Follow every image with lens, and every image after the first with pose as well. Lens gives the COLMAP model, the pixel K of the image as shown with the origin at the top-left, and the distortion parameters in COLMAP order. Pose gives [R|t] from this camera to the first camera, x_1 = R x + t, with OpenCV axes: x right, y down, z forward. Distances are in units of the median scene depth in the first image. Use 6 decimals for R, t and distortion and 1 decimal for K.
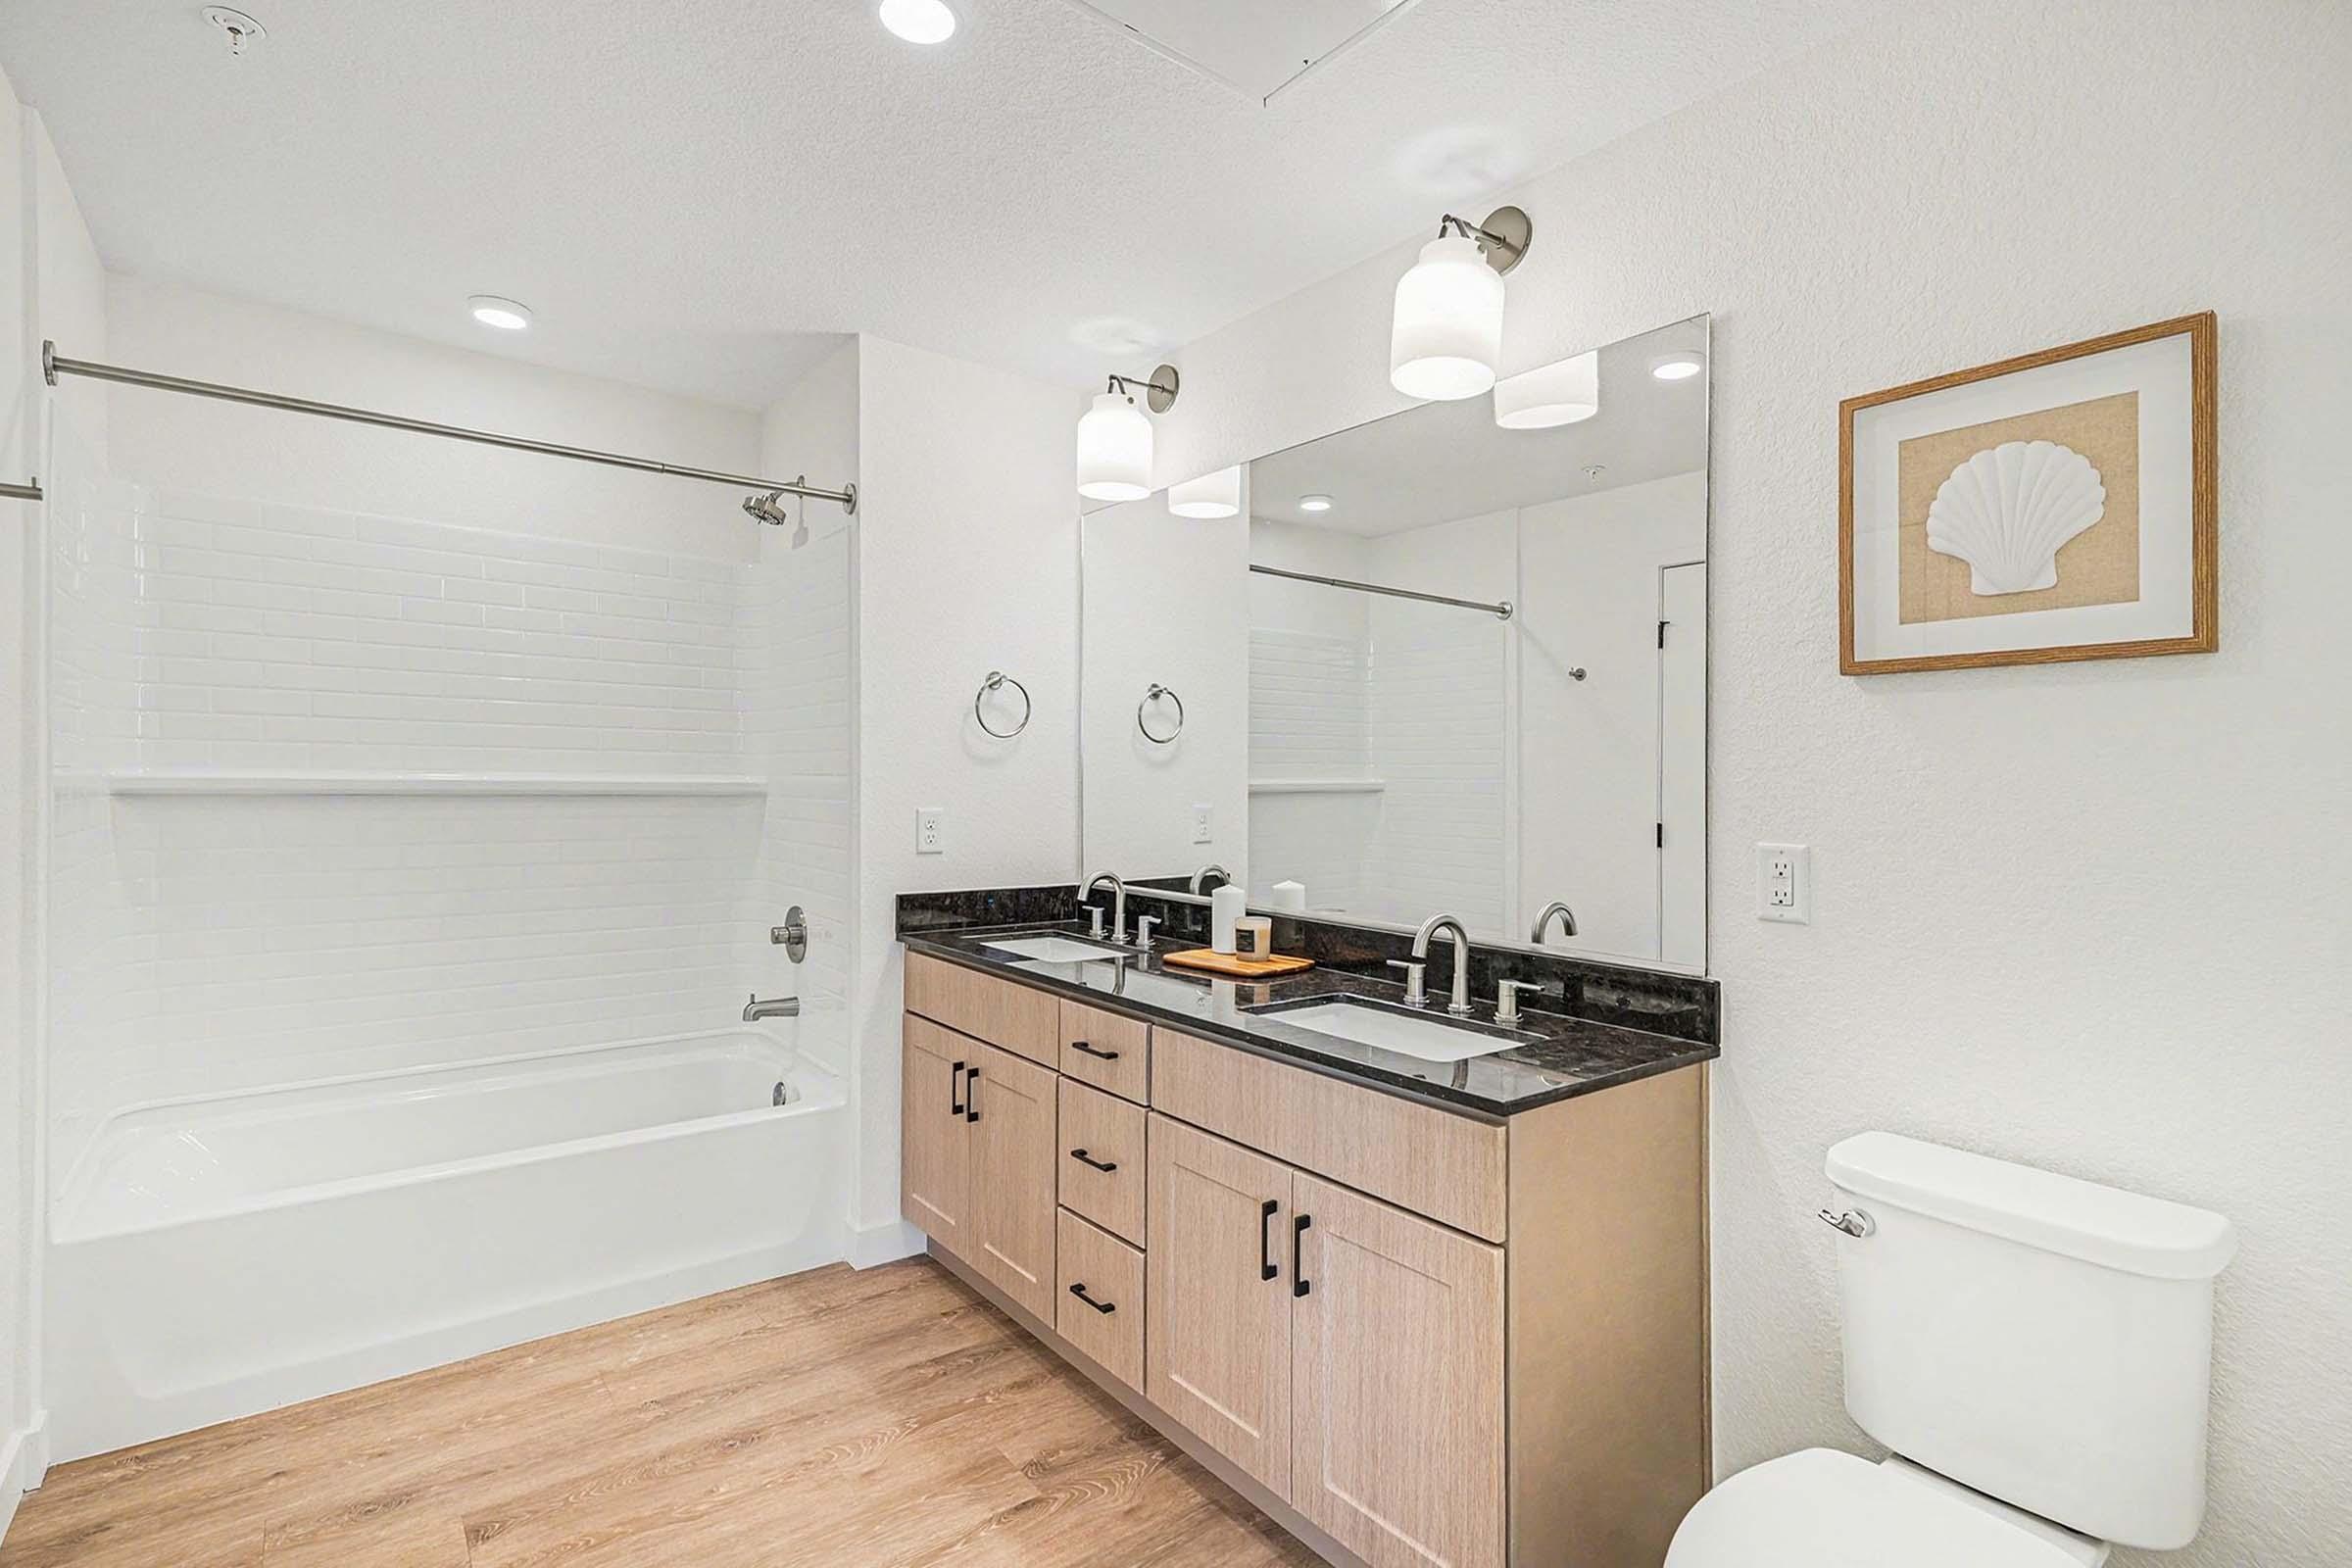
lens RADIAL K [[1125.7, 0, 1179.3], [0, 1125.7, 785.9], [0, 0, 1]] dist [0.002203, 0.000413]
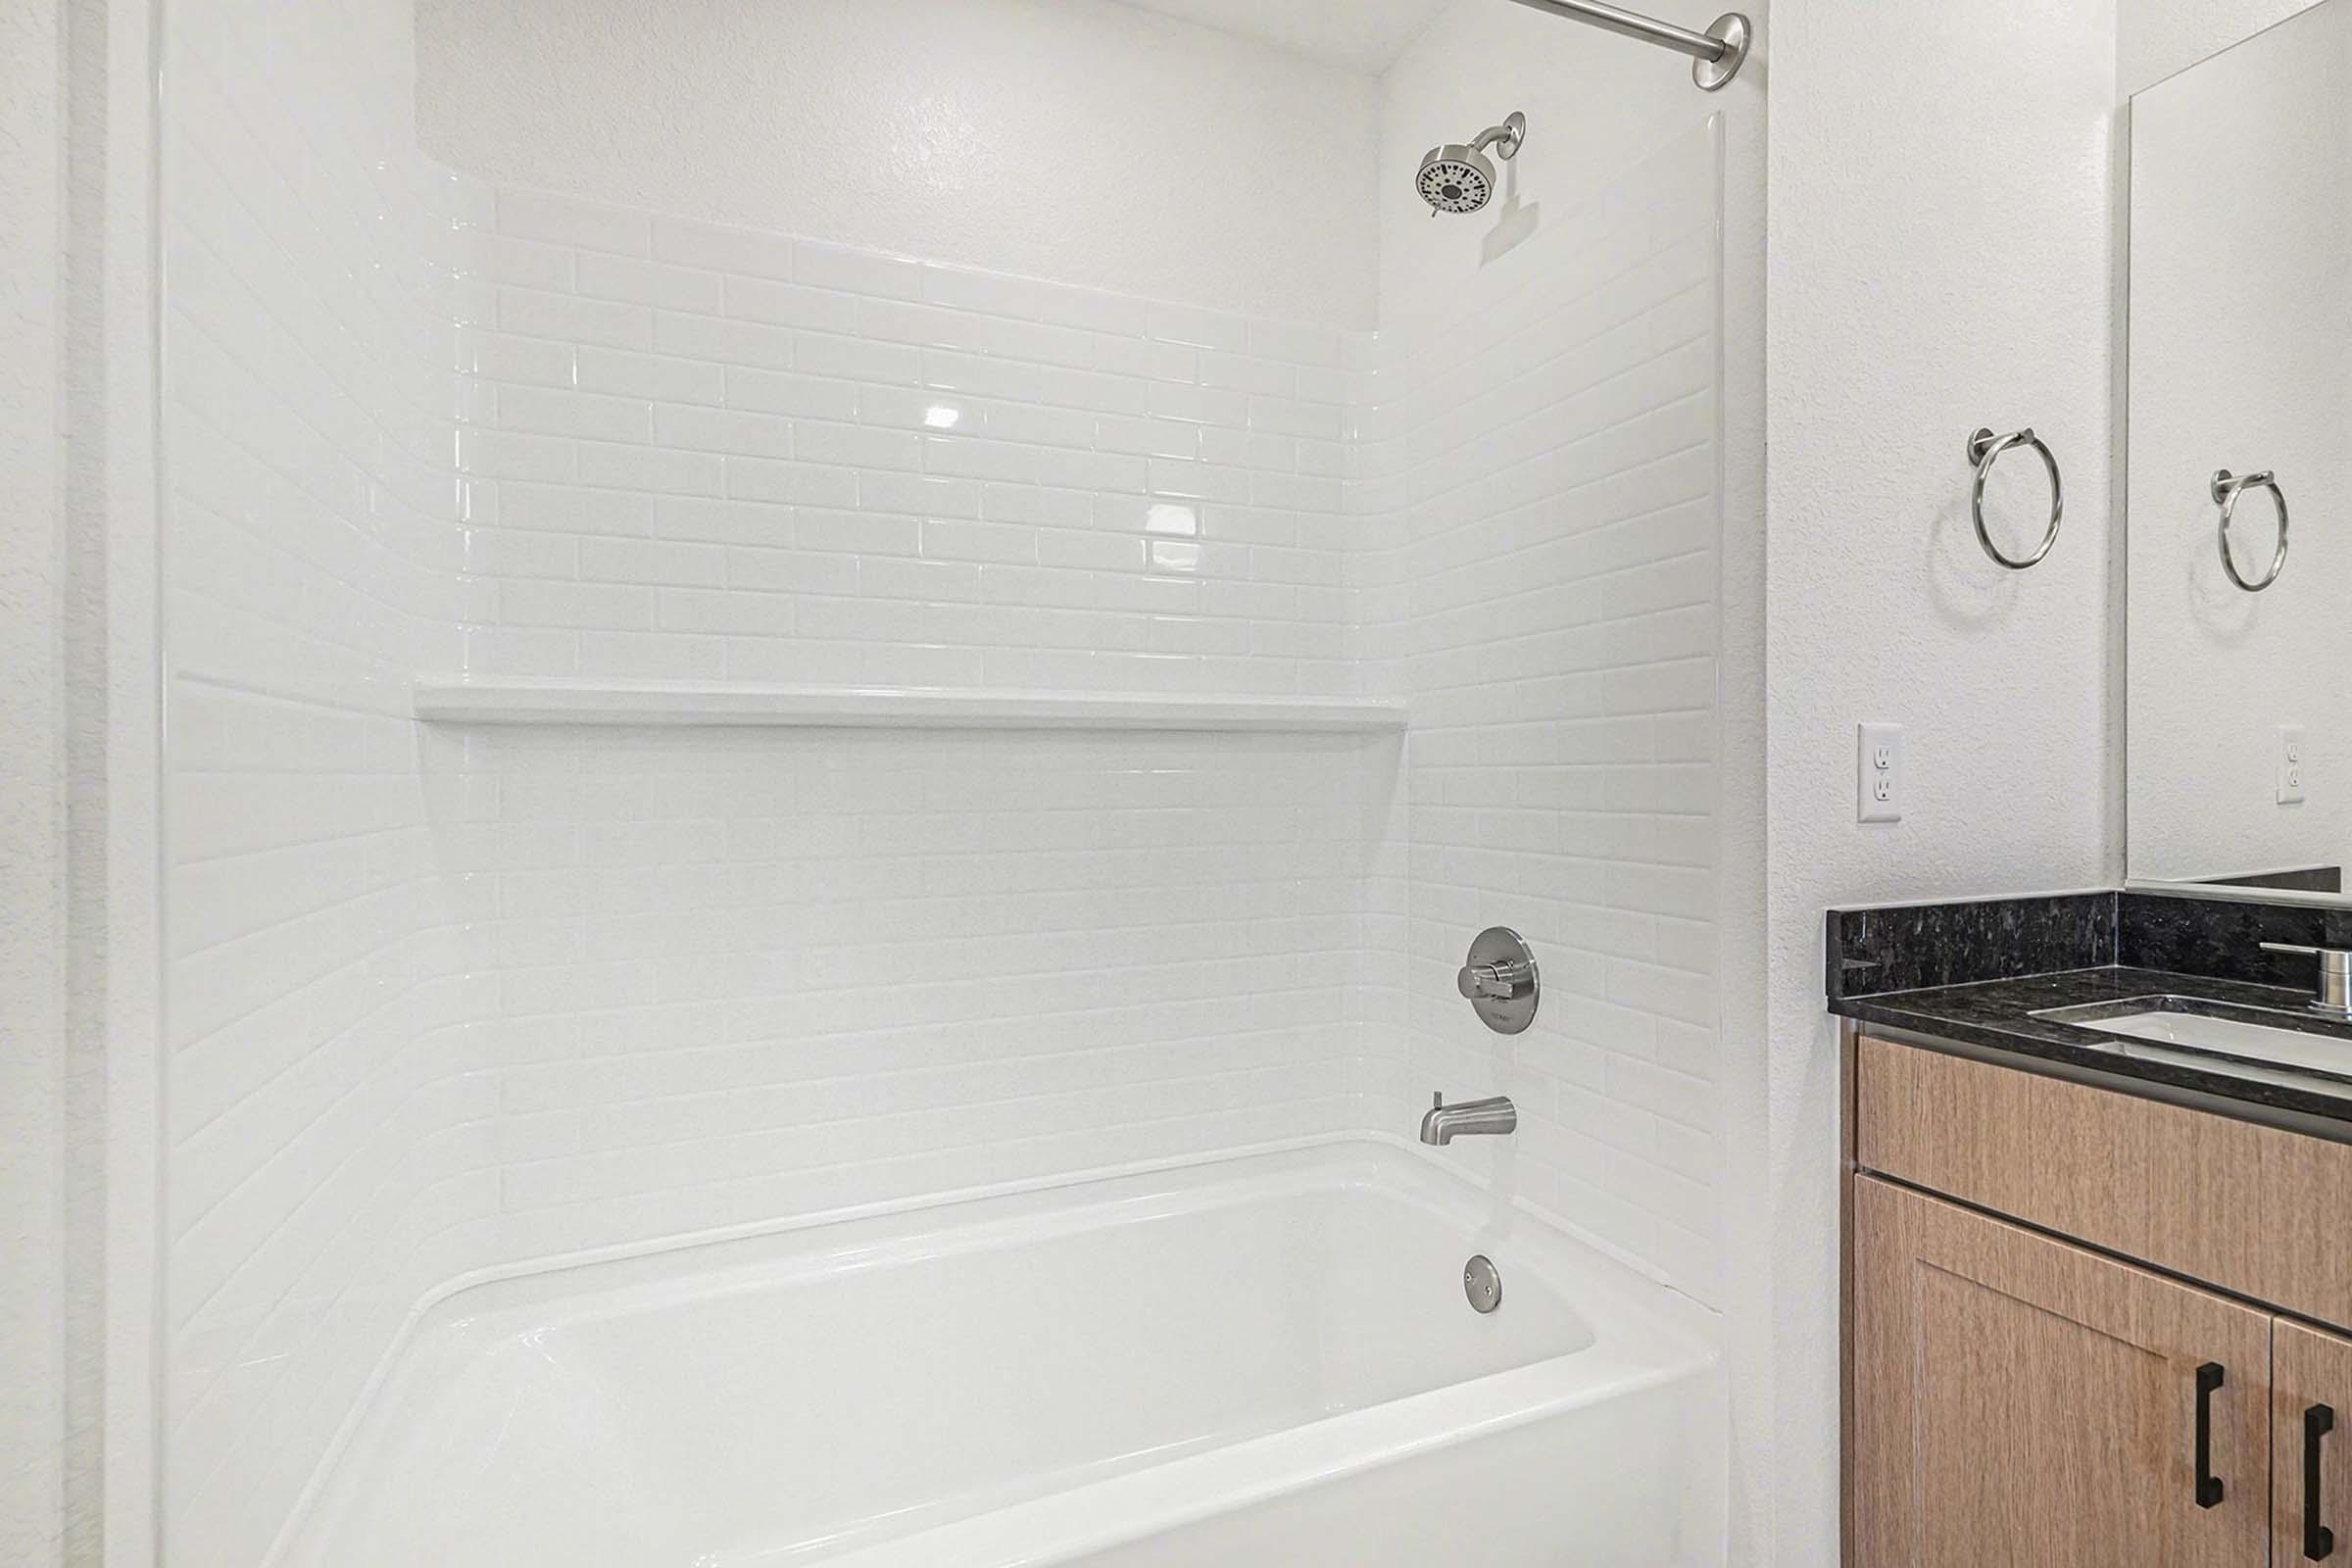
lens RADIAL K [[1125.7, 0, 1172.2], [0, 1125.7, 785.2], [0, 0, 1]] dist [0.002203, 0.000413]
pose [[0.969775, -0.014511, -0.243571, -0.387880], [0.013814, 0.999894, -0.004568, 0.042479], [0.243611, 0.001065, 0.969872, 0.475149]]
